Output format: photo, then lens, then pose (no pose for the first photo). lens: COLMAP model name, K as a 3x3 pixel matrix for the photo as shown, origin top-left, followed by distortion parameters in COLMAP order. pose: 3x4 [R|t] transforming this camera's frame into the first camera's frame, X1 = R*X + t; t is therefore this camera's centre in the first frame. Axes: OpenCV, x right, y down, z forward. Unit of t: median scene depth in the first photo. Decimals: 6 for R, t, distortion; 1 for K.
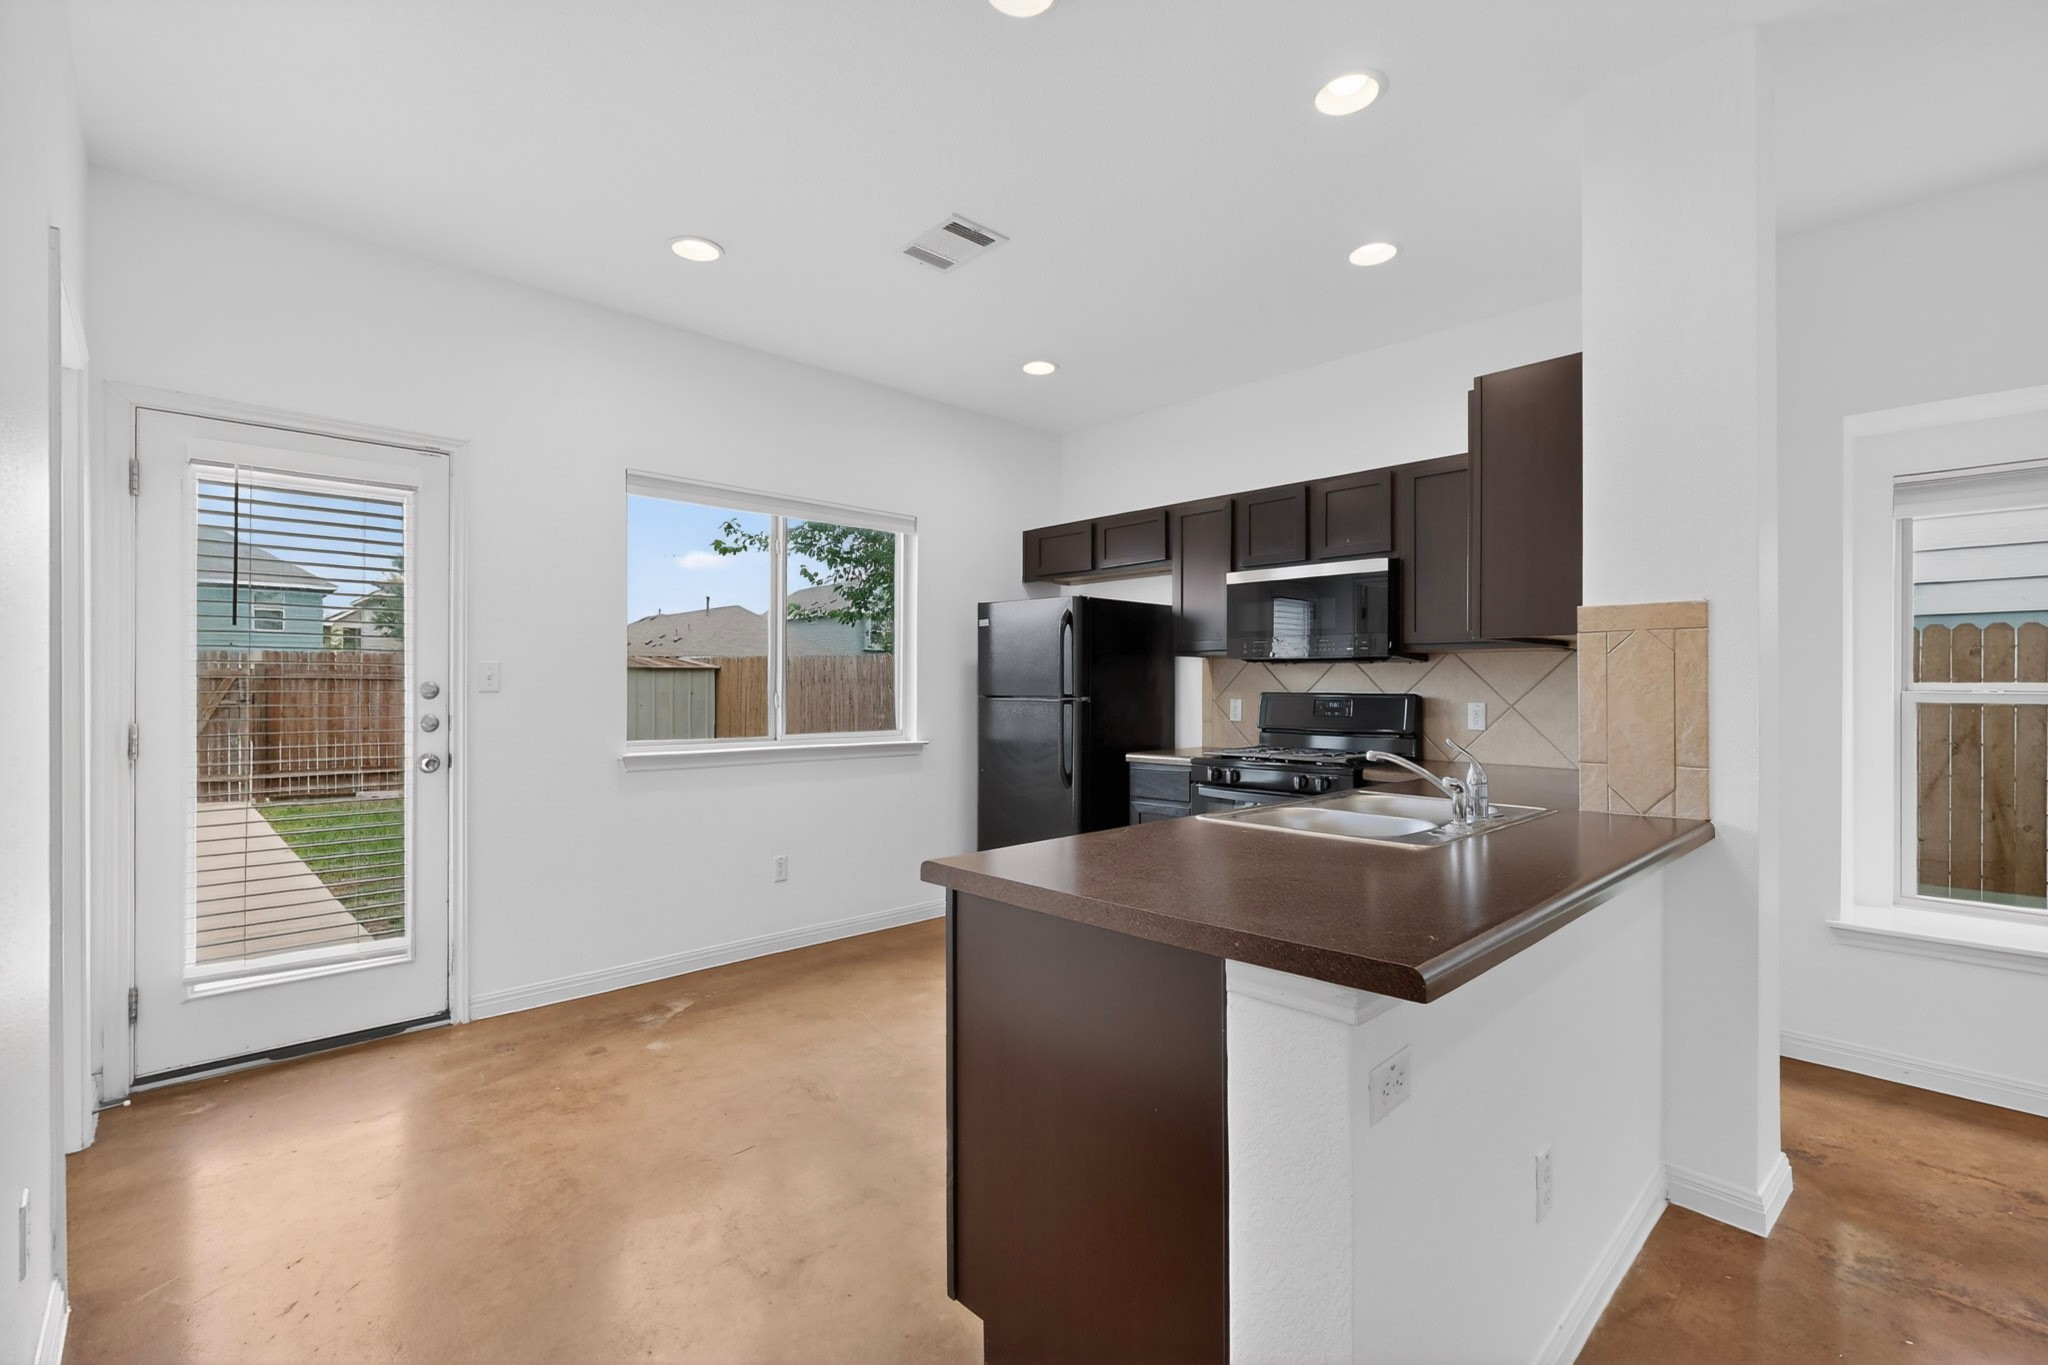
lens RADIAL K [[897.8, 0, 1022.0], [0, 897.8, 686.8], [0, 0, 1]] dist [0.001185, -0.000036]
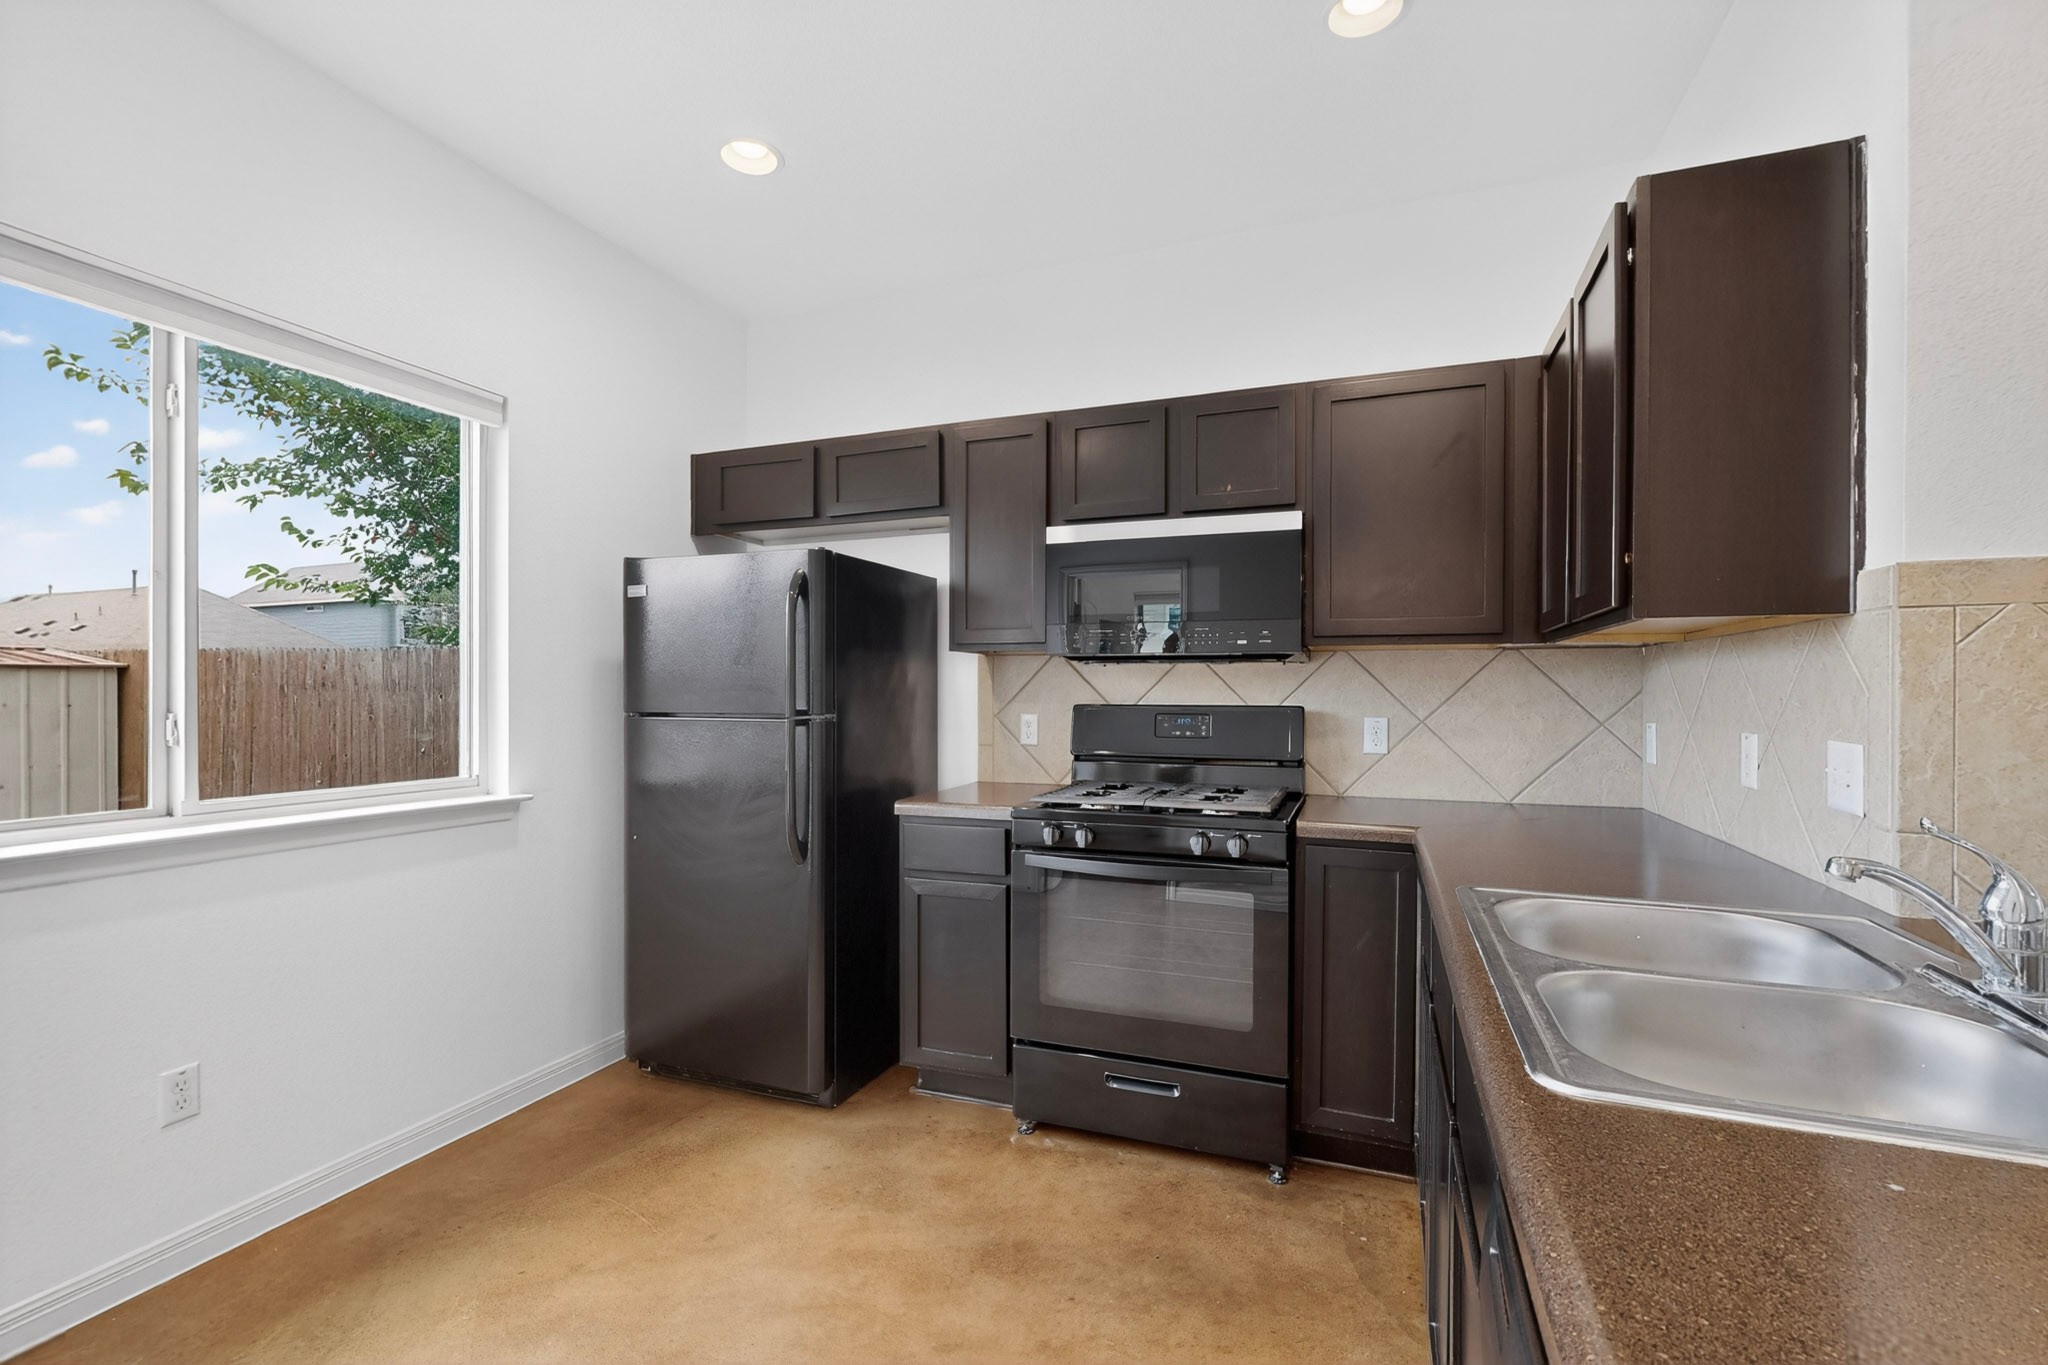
lens RADIAL K [[897.8, 0, 1024.3], [0, 897.8, 692.0], [0, 0, 1]] dist [0.001185, -0.000036]
pose [[0.905870, -0.003082, 0.423545, -0.068402], [0.002600, 0.999995, 0.001716, -0.004639], [-0.423548, -0.000453, 0.905873, 0.385662]]
